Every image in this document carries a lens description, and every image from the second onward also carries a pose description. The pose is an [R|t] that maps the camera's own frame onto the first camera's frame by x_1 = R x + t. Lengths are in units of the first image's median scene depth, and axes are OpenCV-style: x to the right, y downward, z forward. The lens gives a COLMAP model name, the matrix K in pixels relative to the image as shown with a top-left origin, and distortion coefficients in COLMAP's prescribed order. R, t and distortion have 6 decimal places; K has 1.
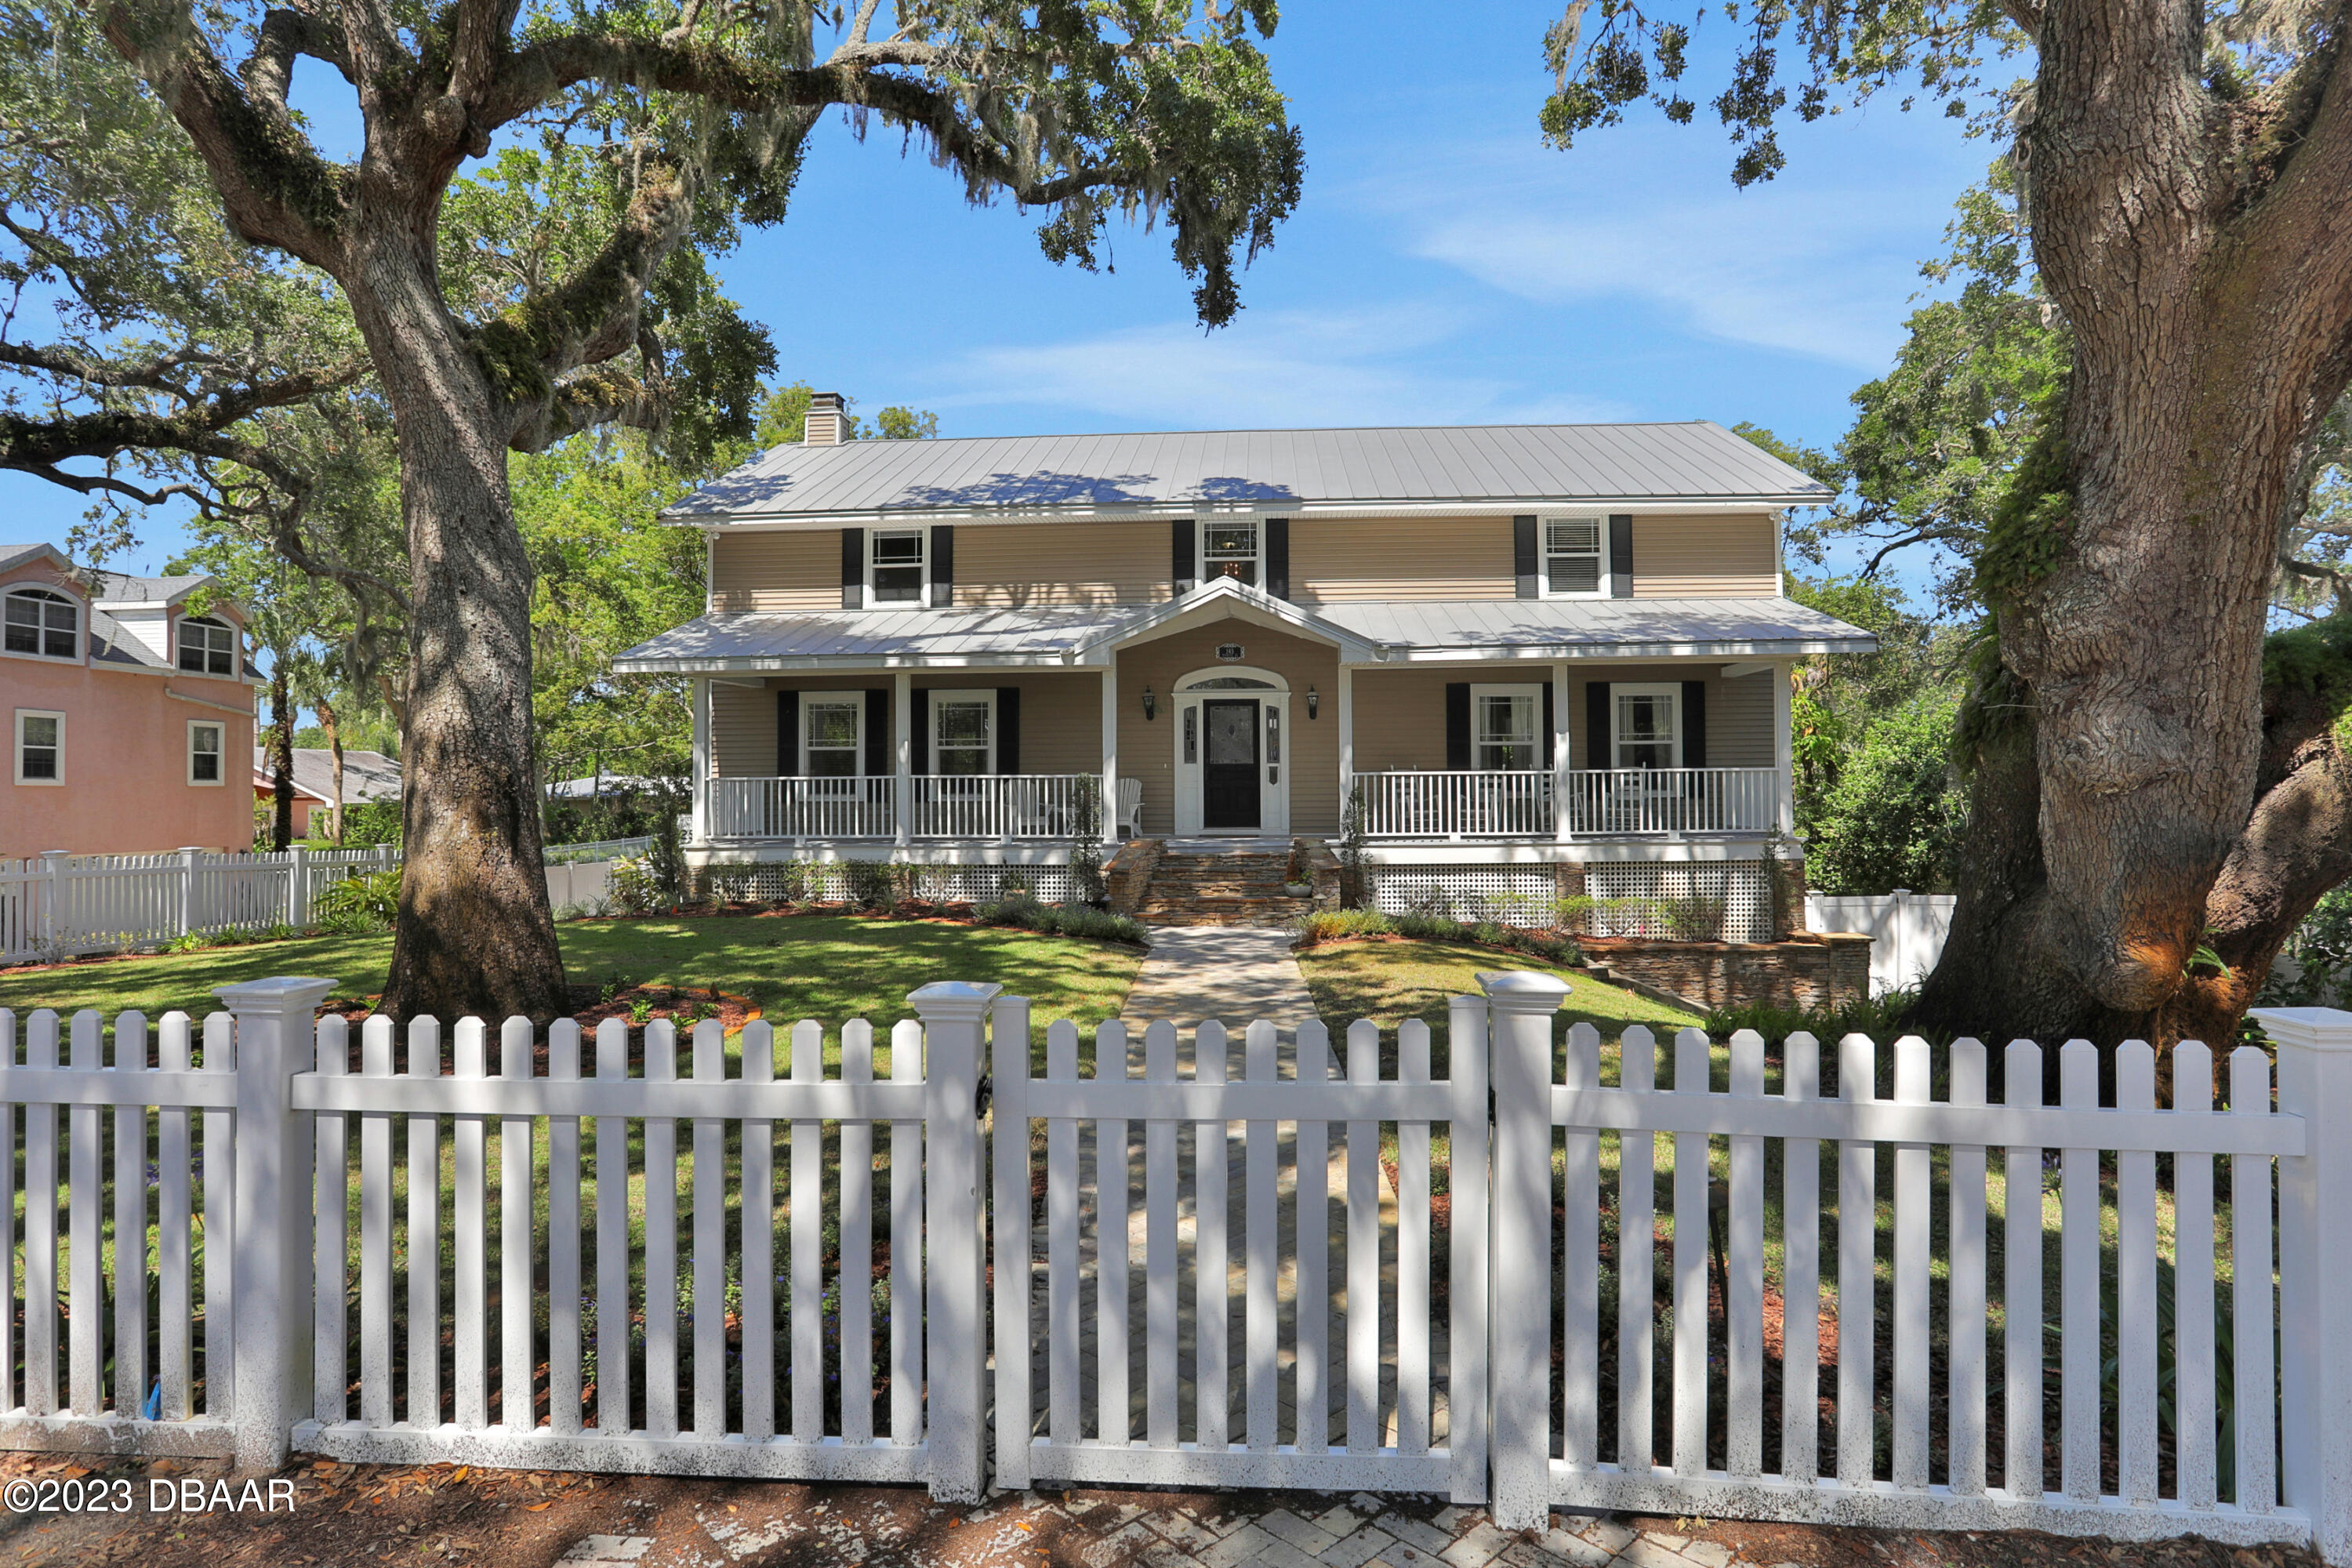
lens RADIAL K [[1236.0, 0, 1197.5], [0, 1236.0, 783.6], [0, 0, 1]] dist [-0.035736, -0.000754]
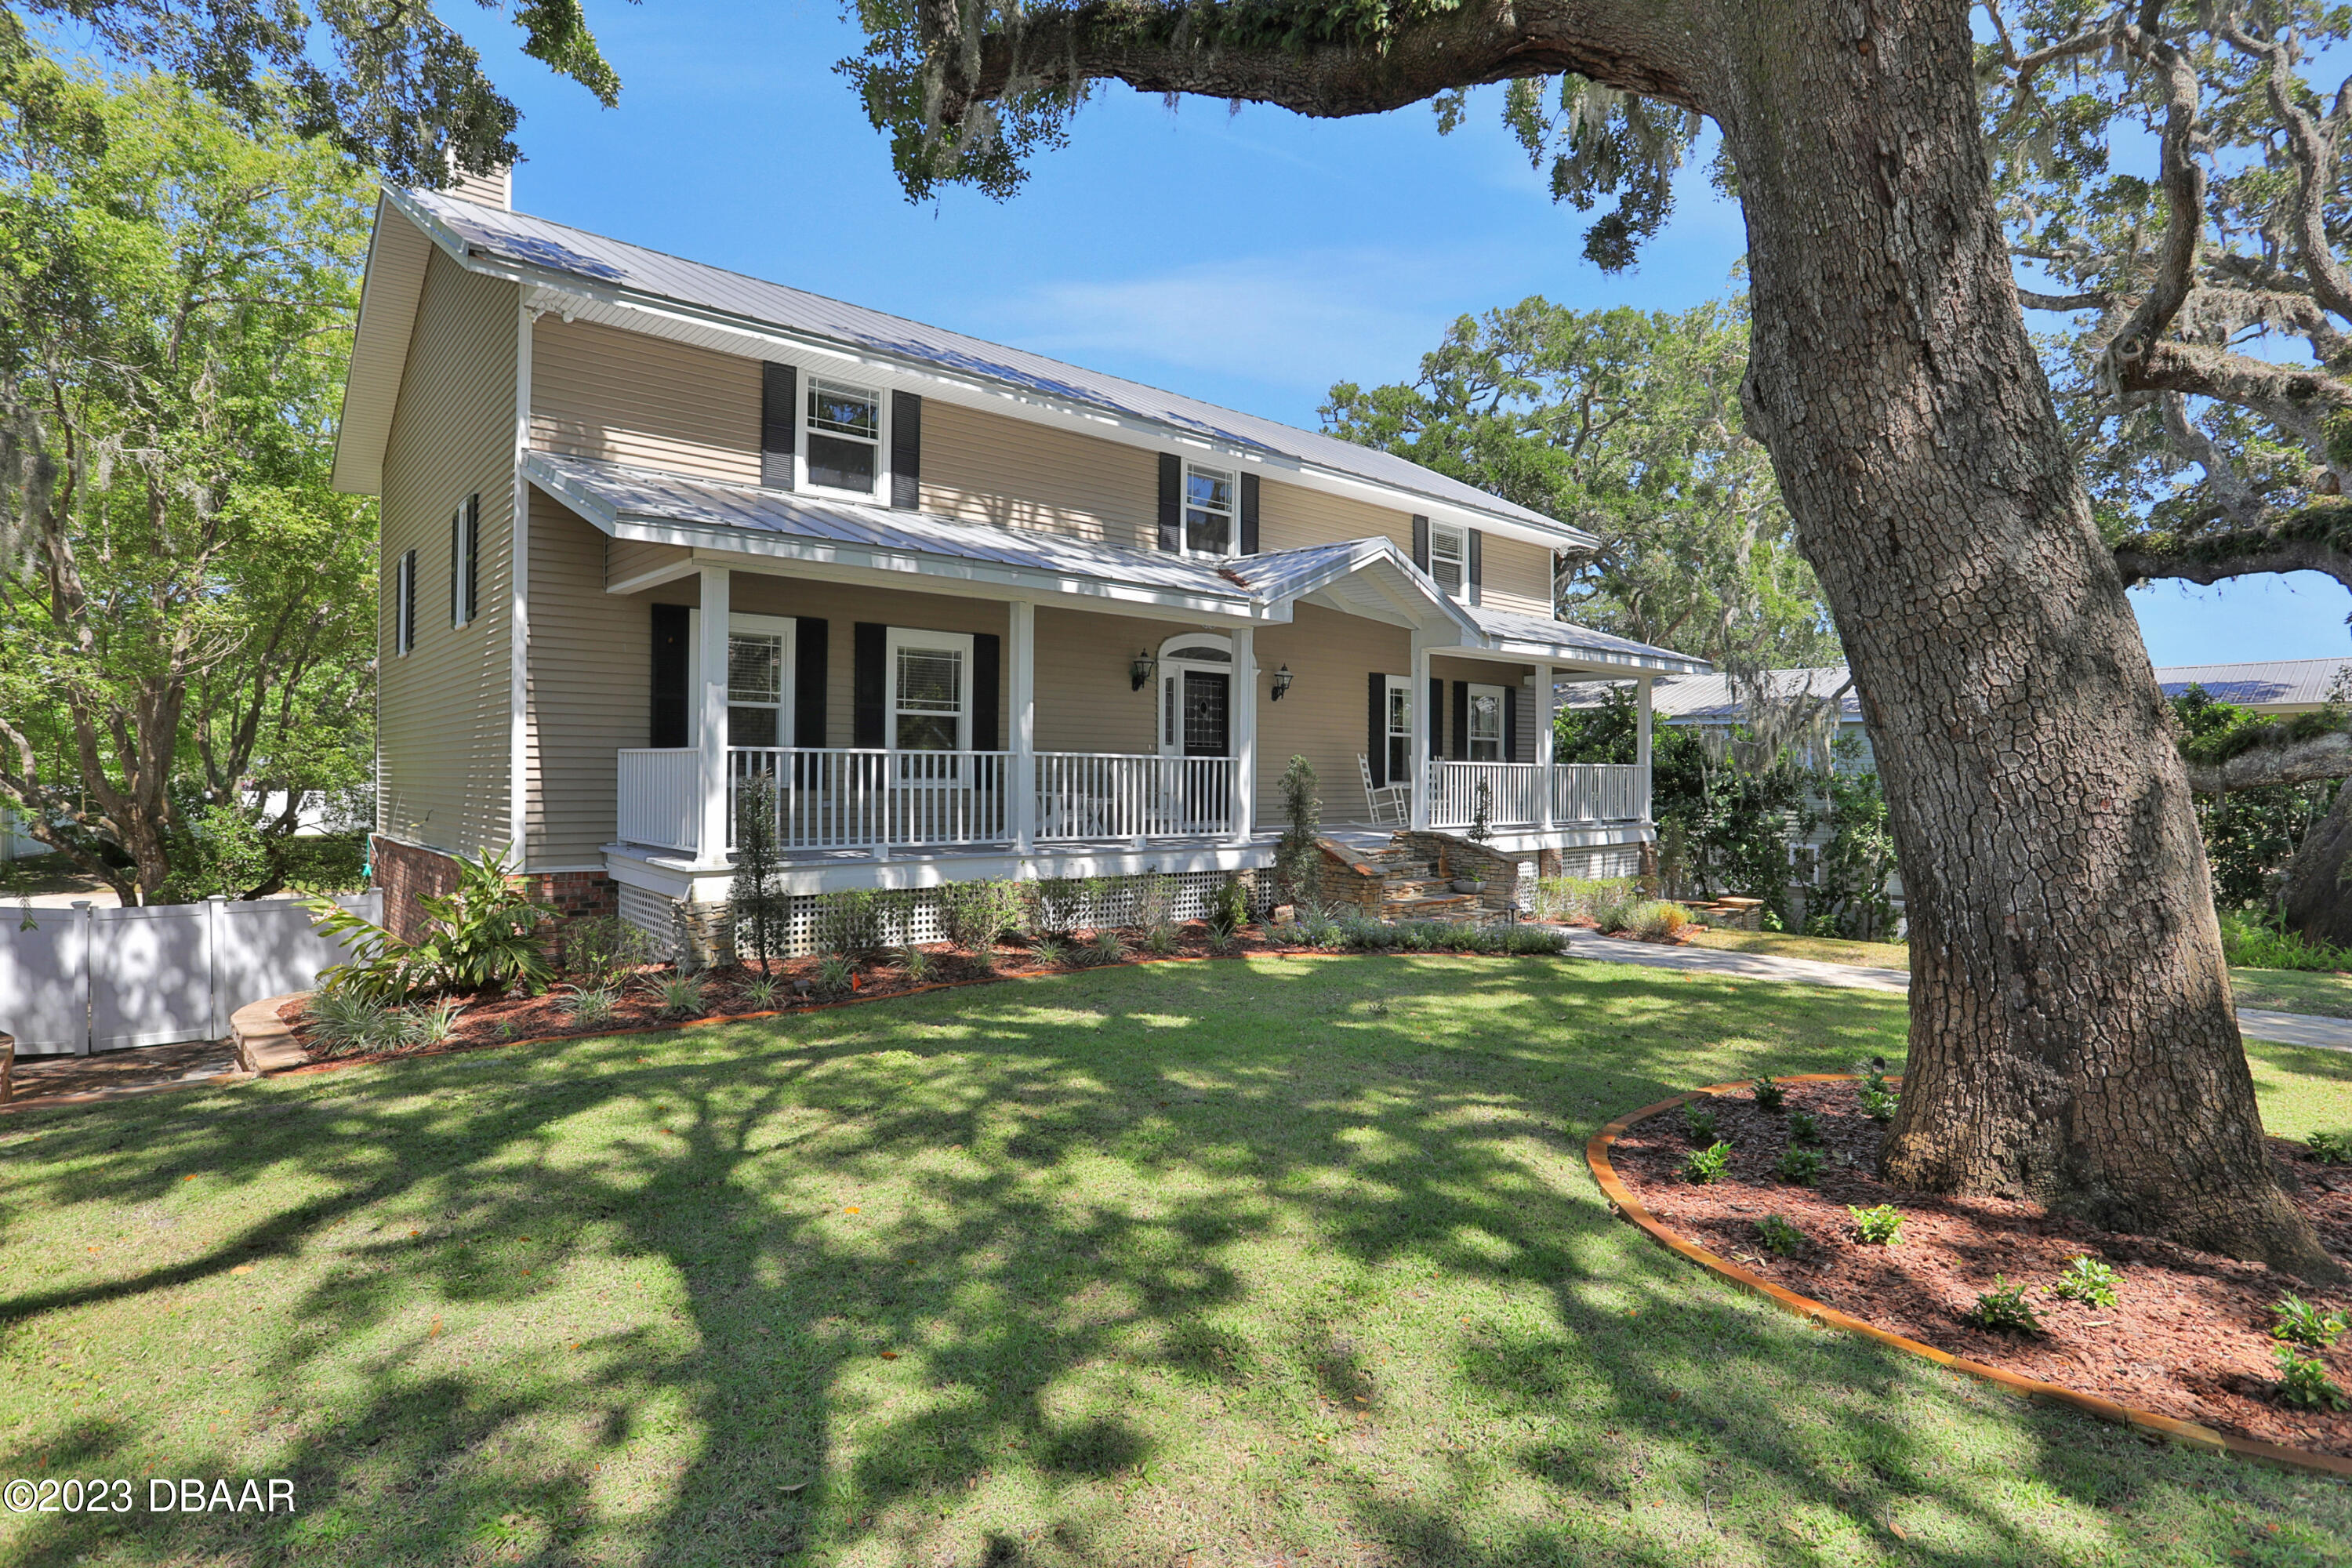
lens RADIAL K [[1206.1, 0, 1179.5], [0, 1206.1, 797.7], [0, 0, 1]] dist [-0.048919, 0.007424]
pose [[0.710143, 0.001399, 0.704056, -0.632988], [-0.012429, 0.999867, 0.010550, 0.010830], [-0.703948, -0.016243, 0.710066, 0.452840]]
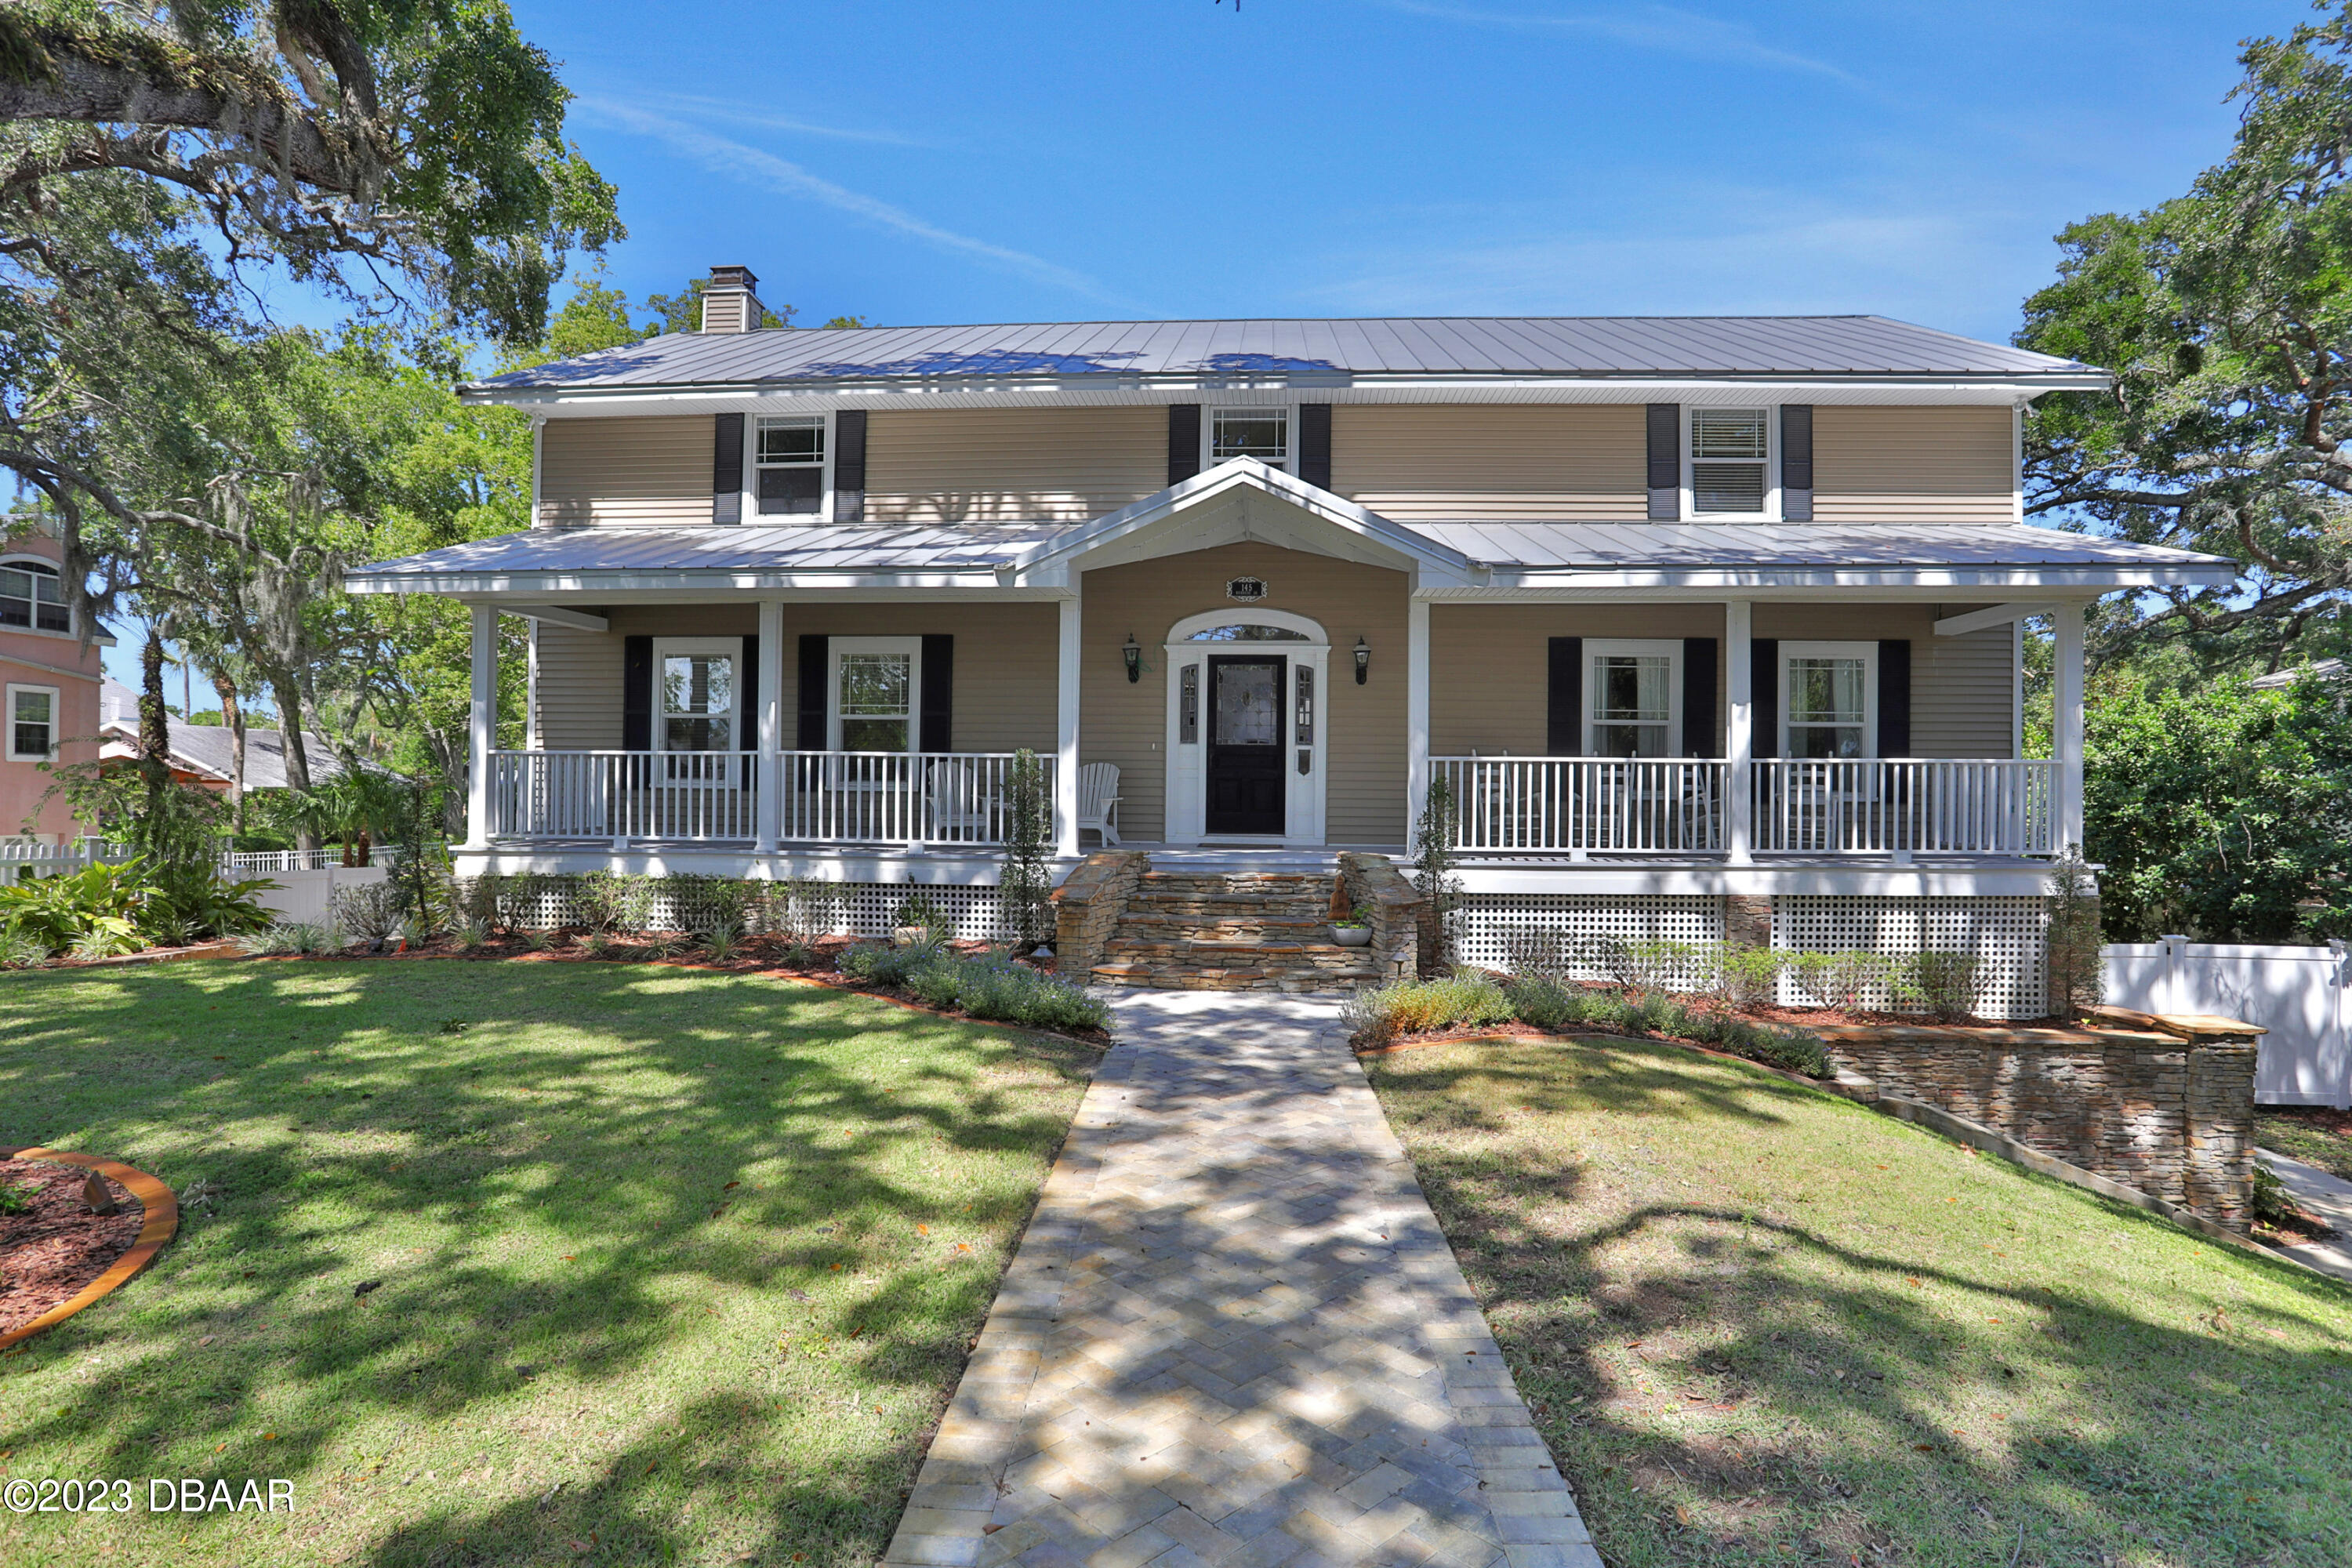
lens RADIAL K [[1206.1, 0, 1201.7], [0, 1206.1, 803.5], [0, 0, 1]] dist [-0.048919, 0.007424]
pose [[0.999855, 0.016703, -0.003289, 0.005419], [-0.016649, 0.999737, 0.015770, 0.007796], [0.003552, -0.015712, 0.999870, 0.326418]]
